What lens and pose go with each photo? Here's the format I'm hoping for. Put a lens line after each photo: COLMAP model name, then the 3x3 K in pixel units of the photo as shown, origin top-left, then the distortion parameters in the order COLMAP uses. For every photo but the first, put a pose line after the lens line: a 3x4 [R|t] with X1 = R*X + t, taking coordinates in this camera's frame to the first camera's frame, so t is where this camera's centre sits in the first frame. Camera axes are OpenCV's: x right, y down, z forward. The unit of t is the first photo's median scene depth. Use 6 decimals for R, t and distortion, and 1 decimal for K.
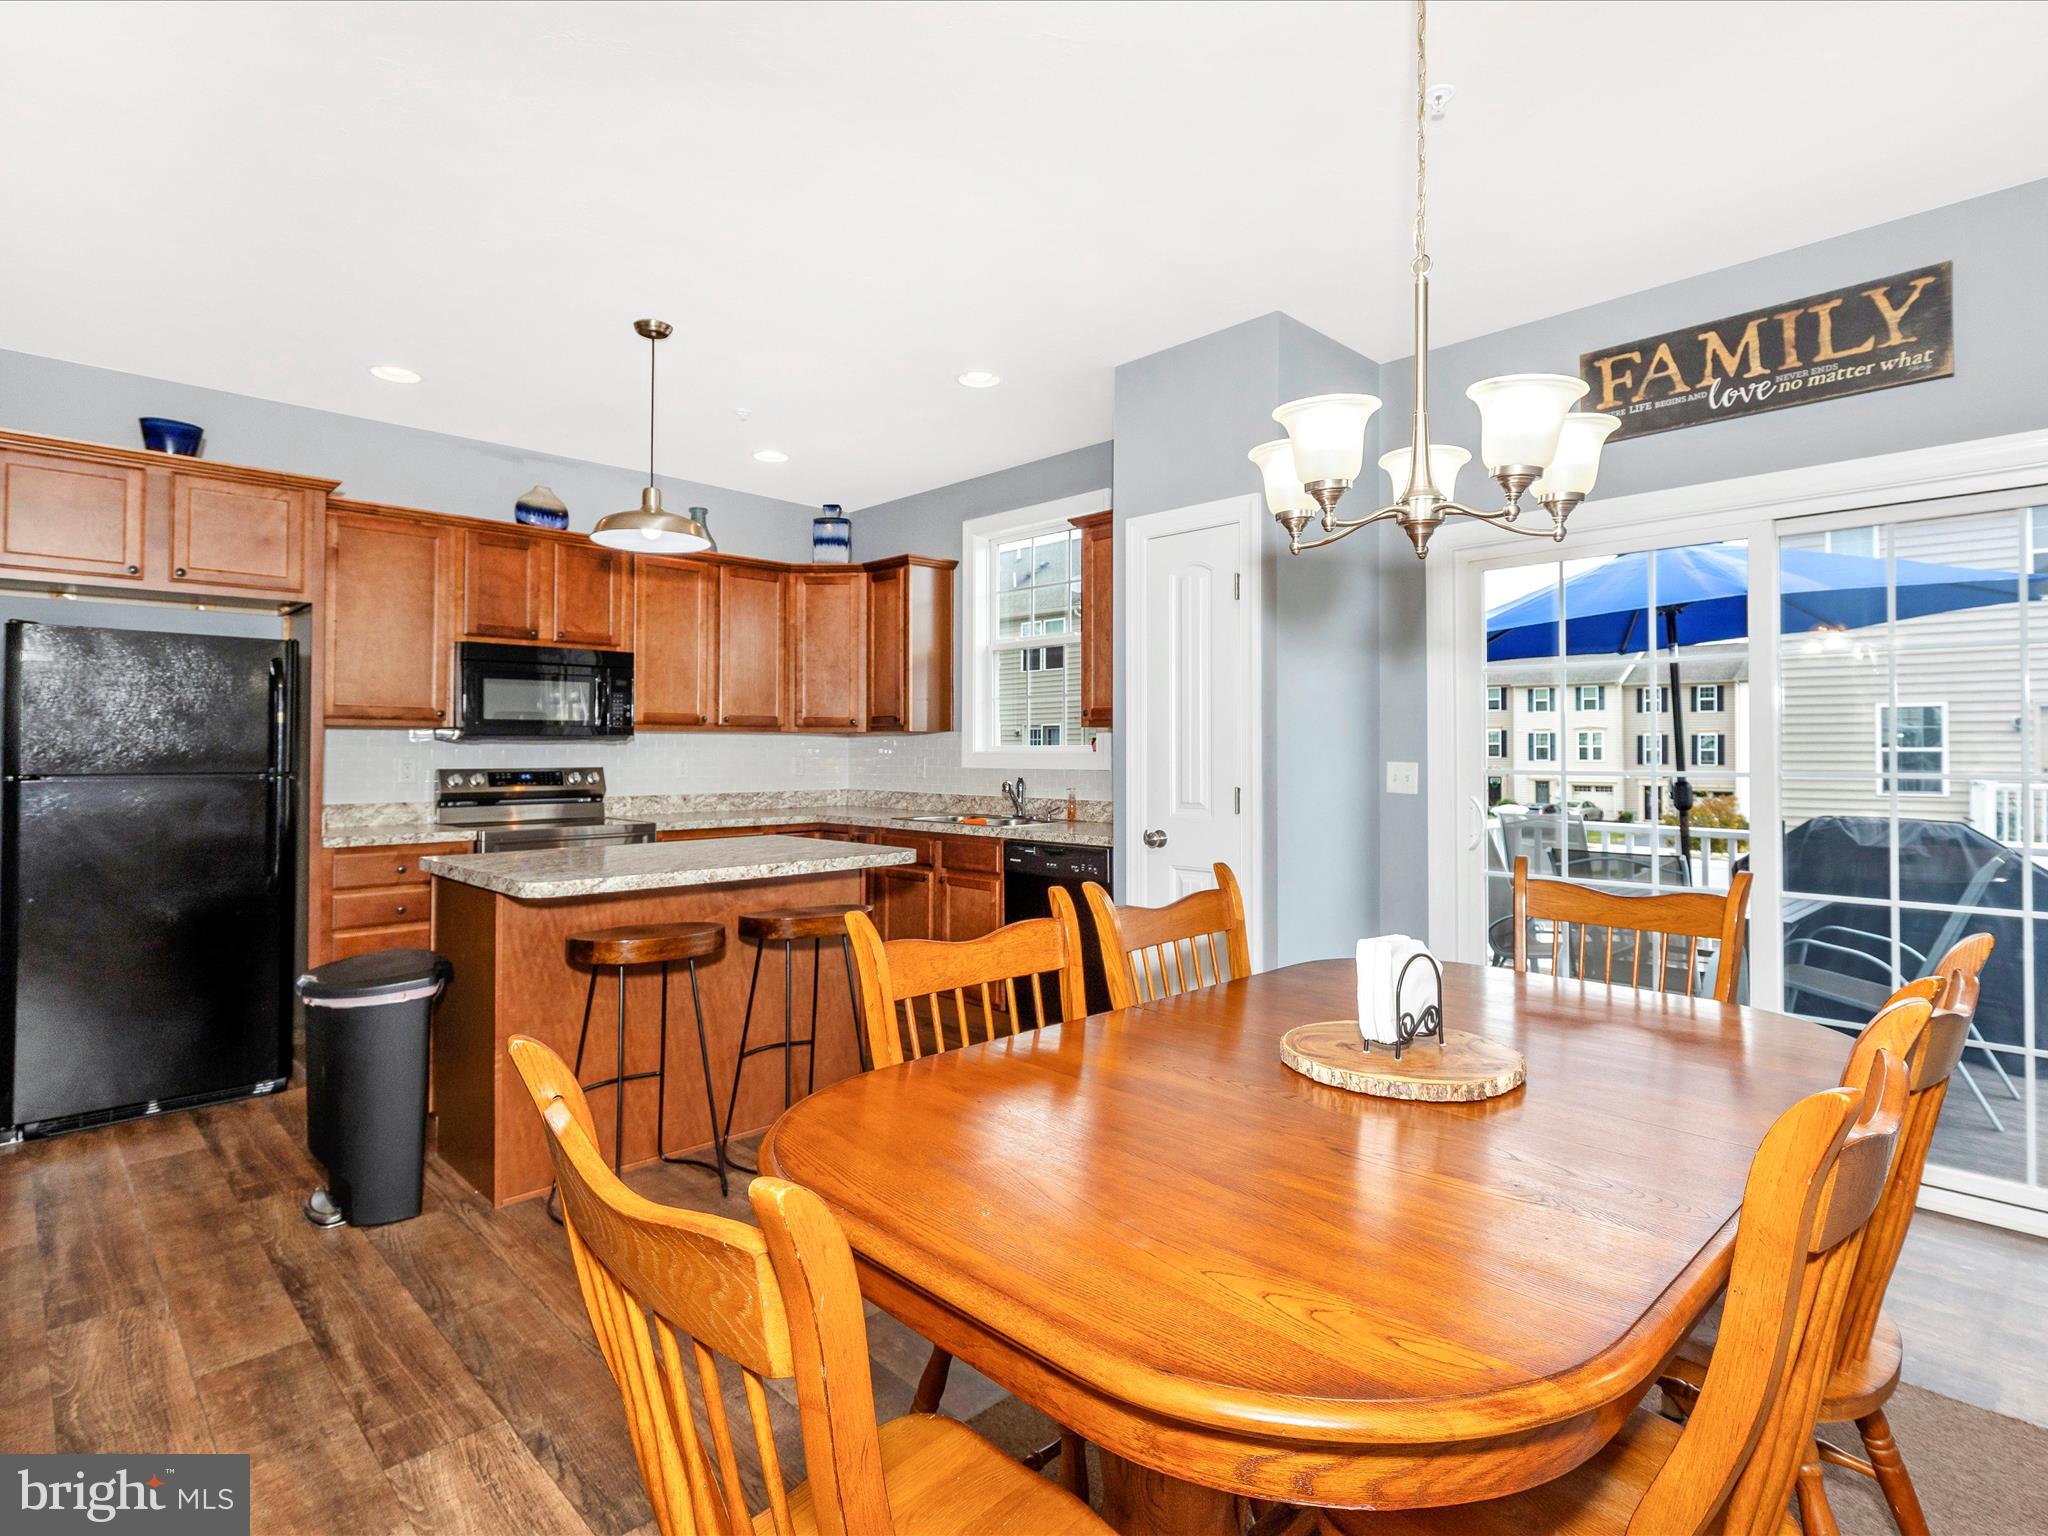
lens RADIAL K [[1032.4, 0, 1060.8], [0, 1032.4, 760.8], [0, 0, 1]] dist [-0.017694, 0.000424]
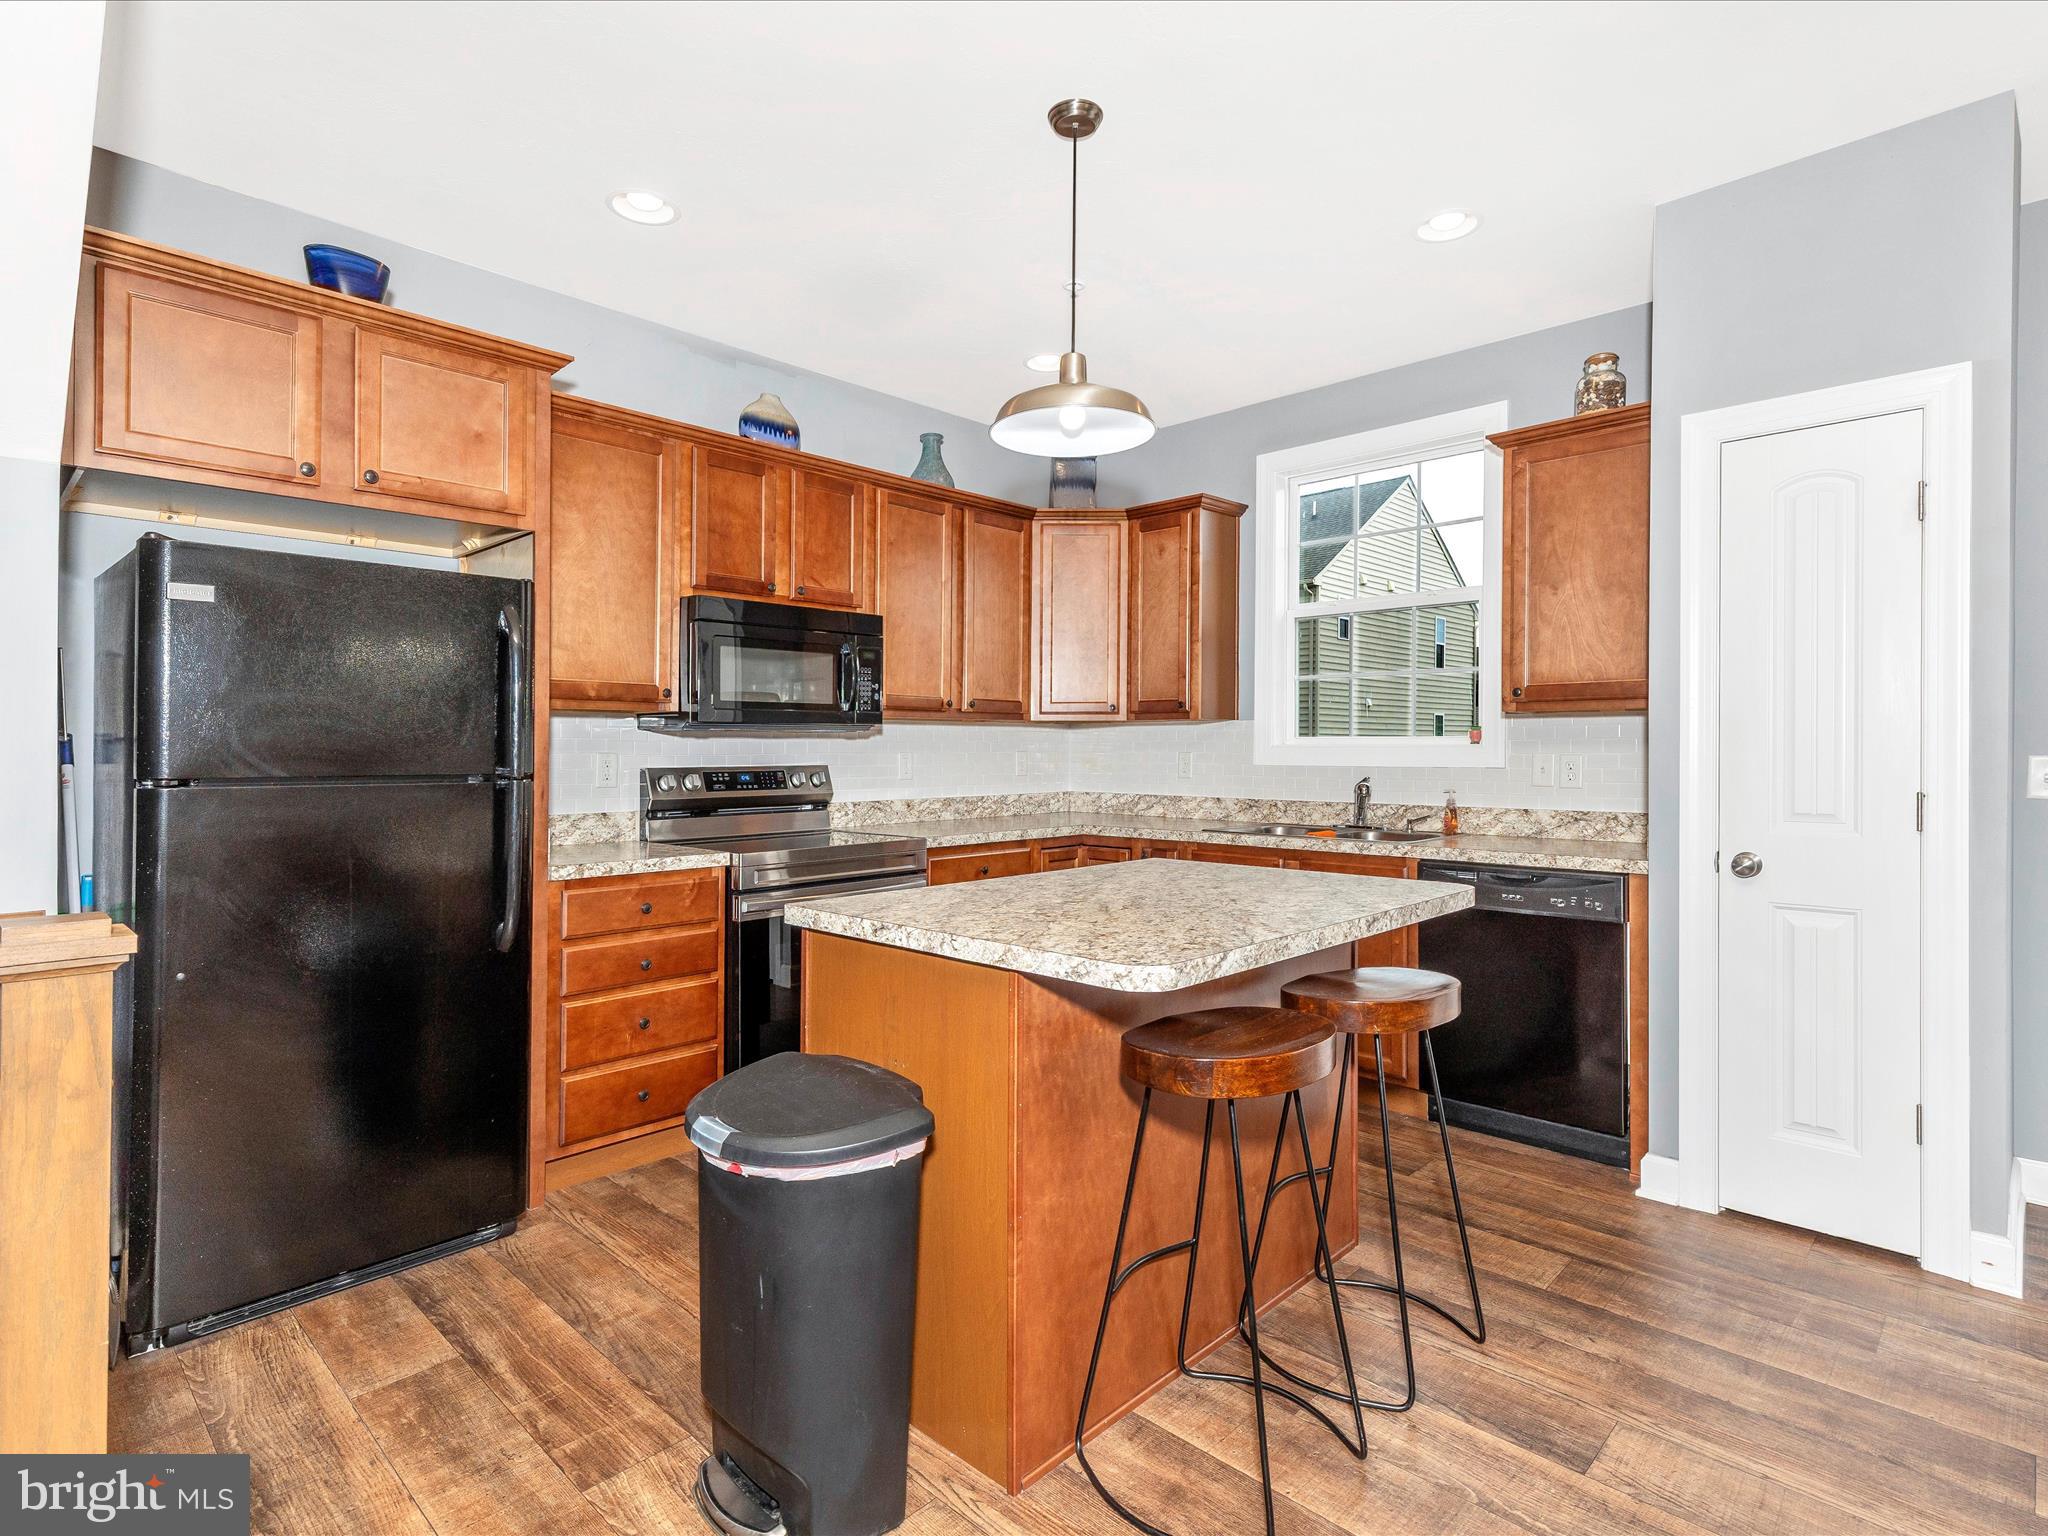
lens RADIAL K [[1042.2, 0, 1024.0], [0, 1042.2, 768.0], [0, 0, 1]] dist [0.002758, -0.010347]
pose [[0.999991, -0.001854, 0.003733, -0.341210], [0.001819, 0.999954, 0.009439, 0.001217], [-0.003750, -0.009432, 0.999948, 0.242374]]
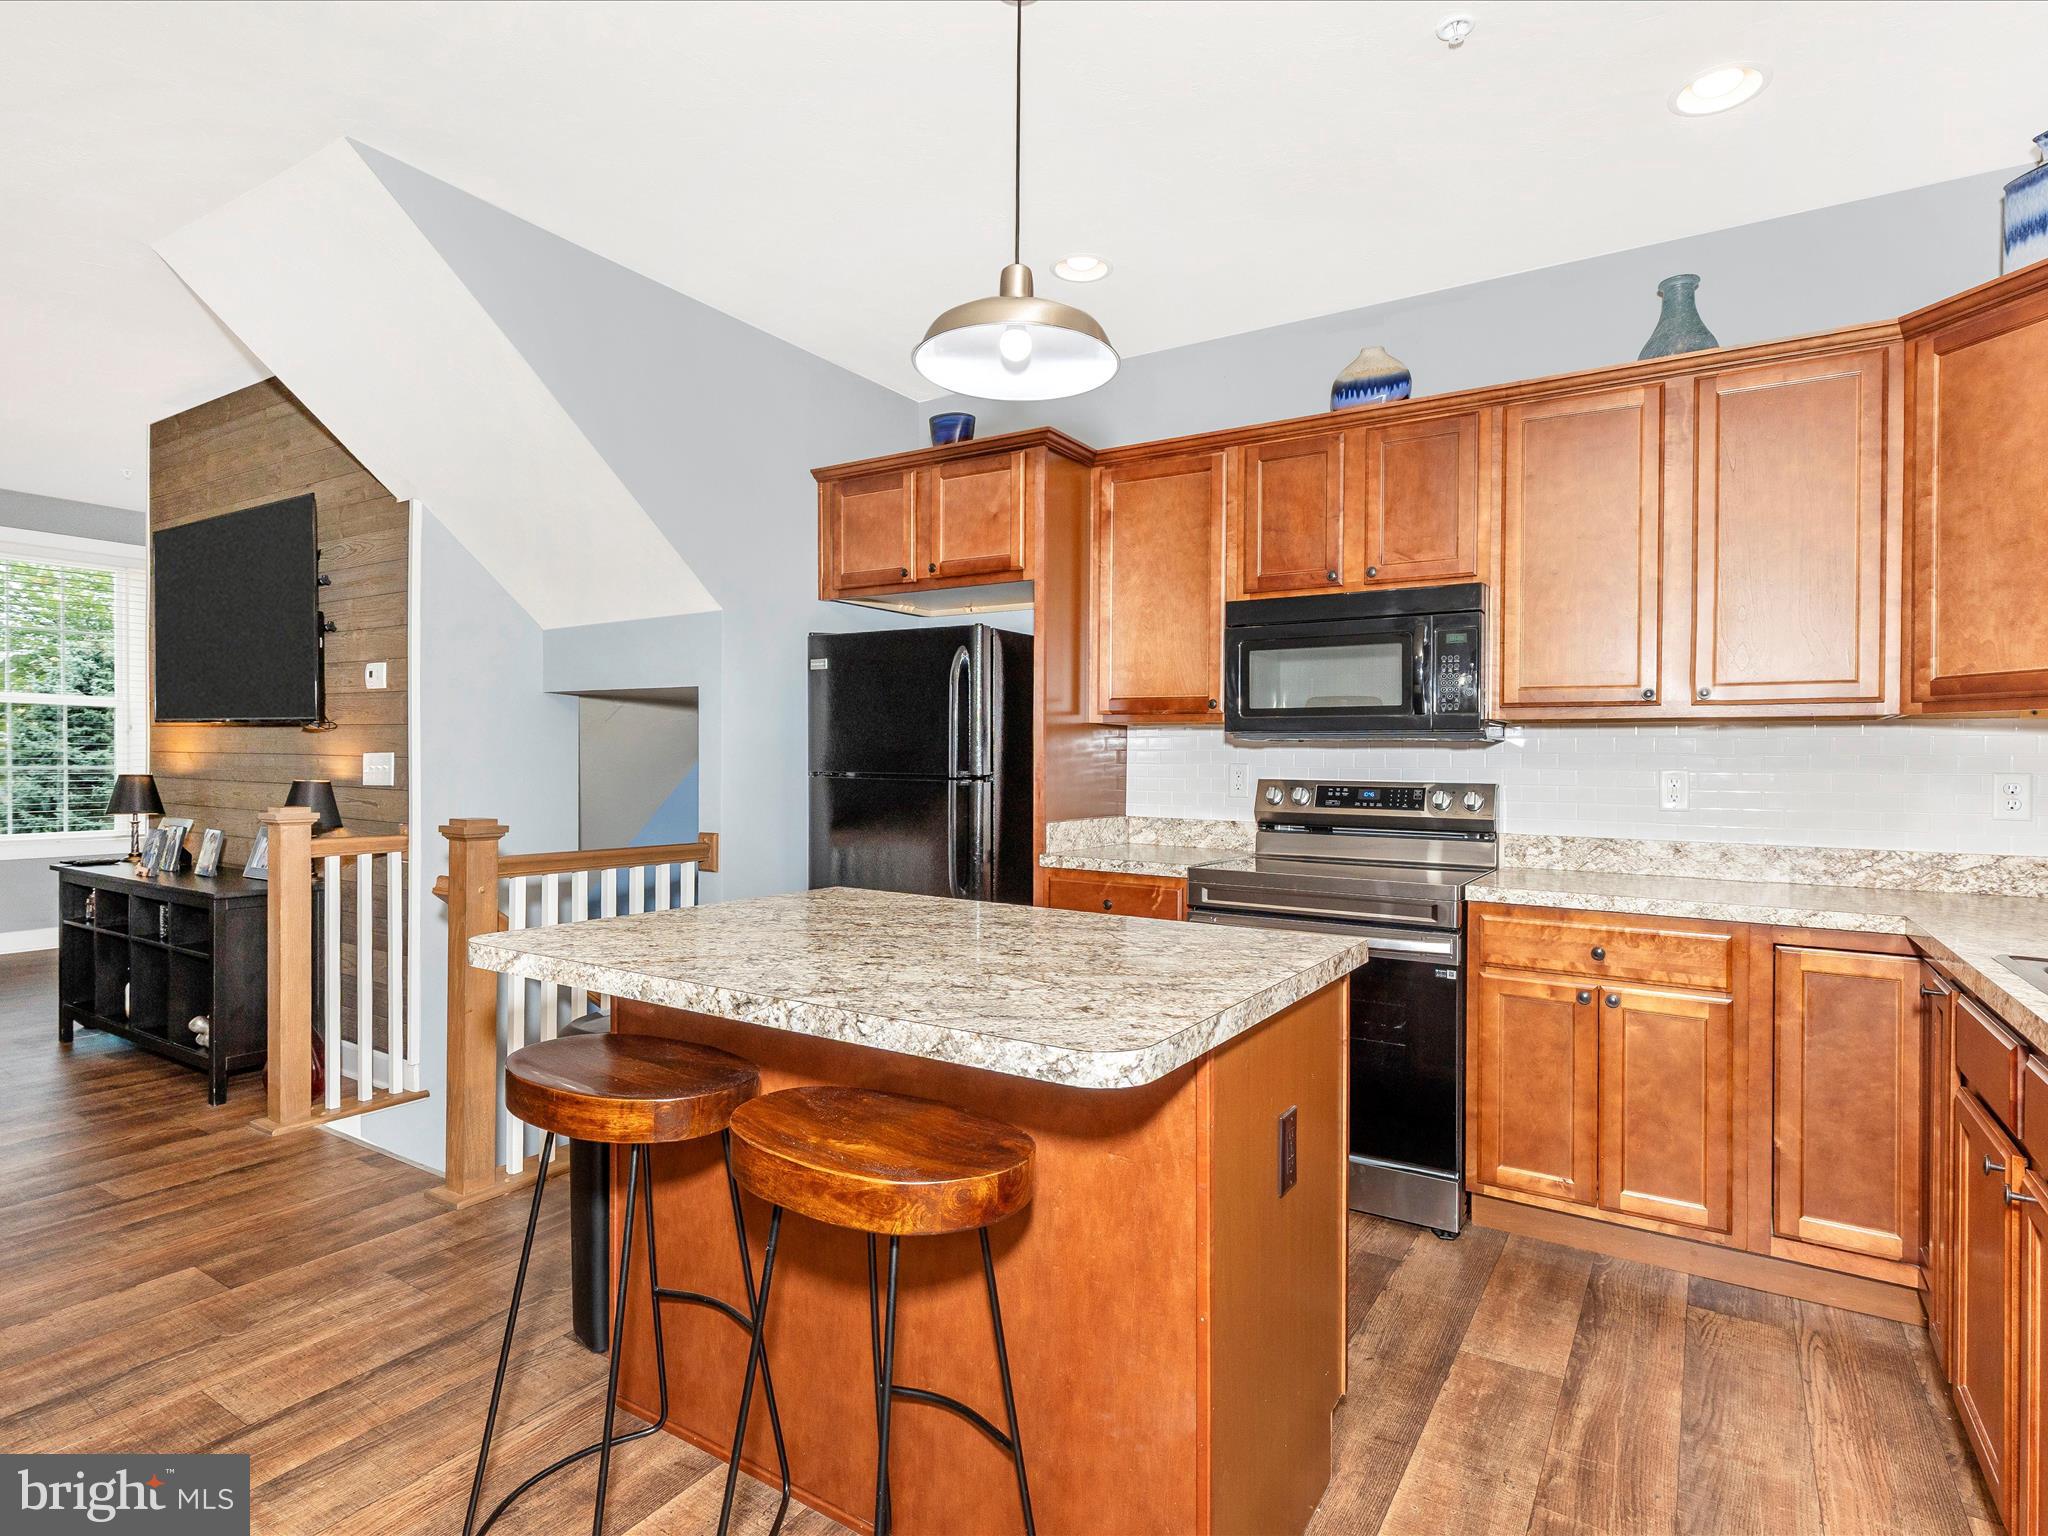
lens RADIAL K [[1088.9, 0, 1022.2], [0, 1088.9, 762.1], [0, 0, 1]] dist [0.006459, -0.000359]
pose [[0.192228, 0.004357, -0.981341, 0.139083], [-0.020223, 0.999795, 0.000478, -0.001331], [0.981142, 0.019754, 0.192277, 0.694795]]
